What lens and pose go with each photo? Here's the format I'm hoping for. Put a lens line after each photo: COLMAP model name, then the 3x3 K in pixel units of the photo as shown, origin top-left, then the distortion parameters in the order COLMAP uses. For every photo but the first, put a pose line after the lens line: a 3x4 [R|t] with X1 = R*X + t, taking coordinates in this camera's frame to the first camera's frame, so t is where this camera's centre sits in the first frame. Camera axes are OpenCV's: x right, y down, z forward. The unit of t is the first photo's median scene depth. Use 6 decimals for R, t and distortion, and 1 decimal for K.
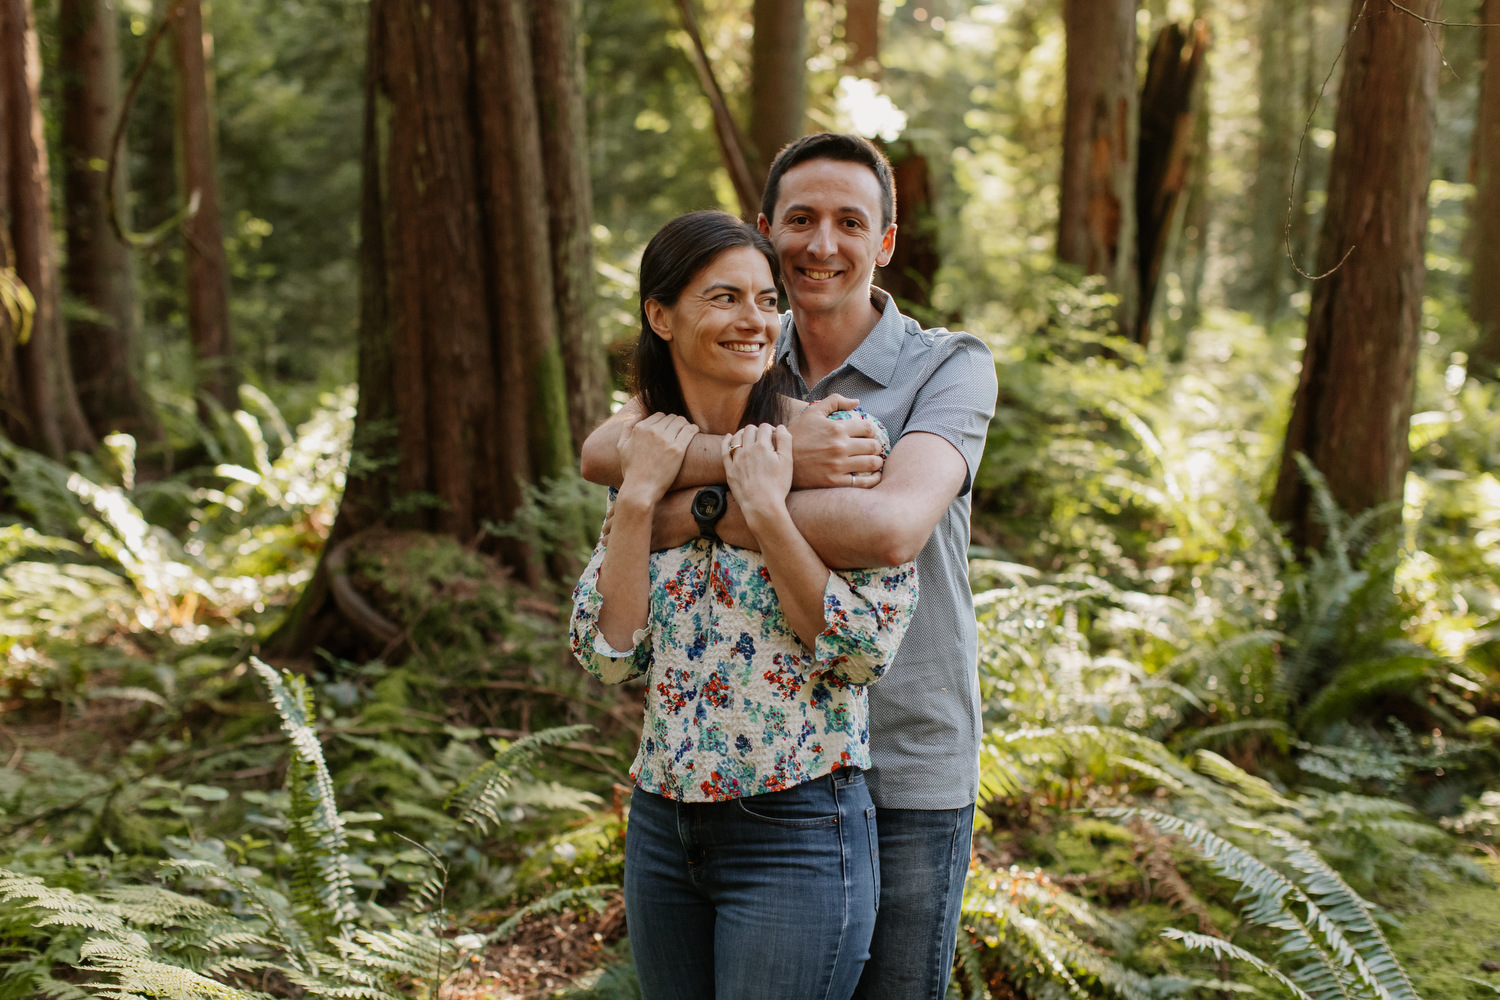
lens RADIAL K [[2154.6, 0, 812.1], [0, 2154.6, 499.6], [0, 0, 1]] dist [-0.012259, -0.740199]
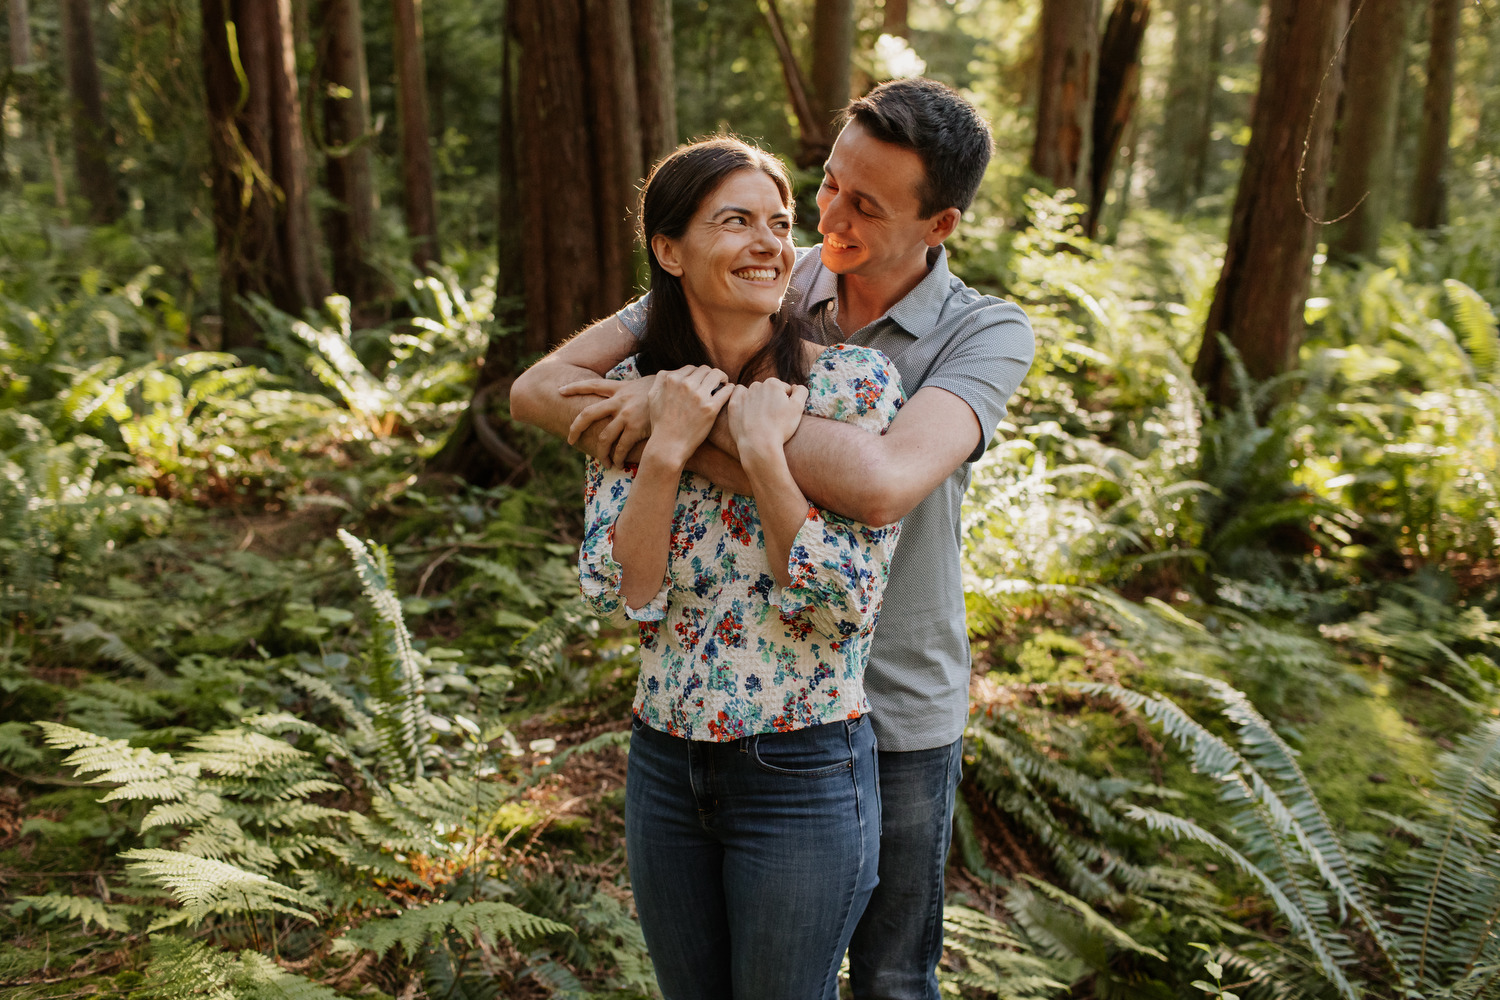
lens RADIAL K [[1366.5, 0, 750.0], [0, 1366.5, 500.0], [0, 0, 1]] dist [-0.057644, -0.001581]
pose [[0.996774, 0.031560, -0.073794, 0.008444], [-0.021485, 0.990811, 0.133536, -0.027720], [0.077330, -0.131520, 0.988293, 0.176185]]
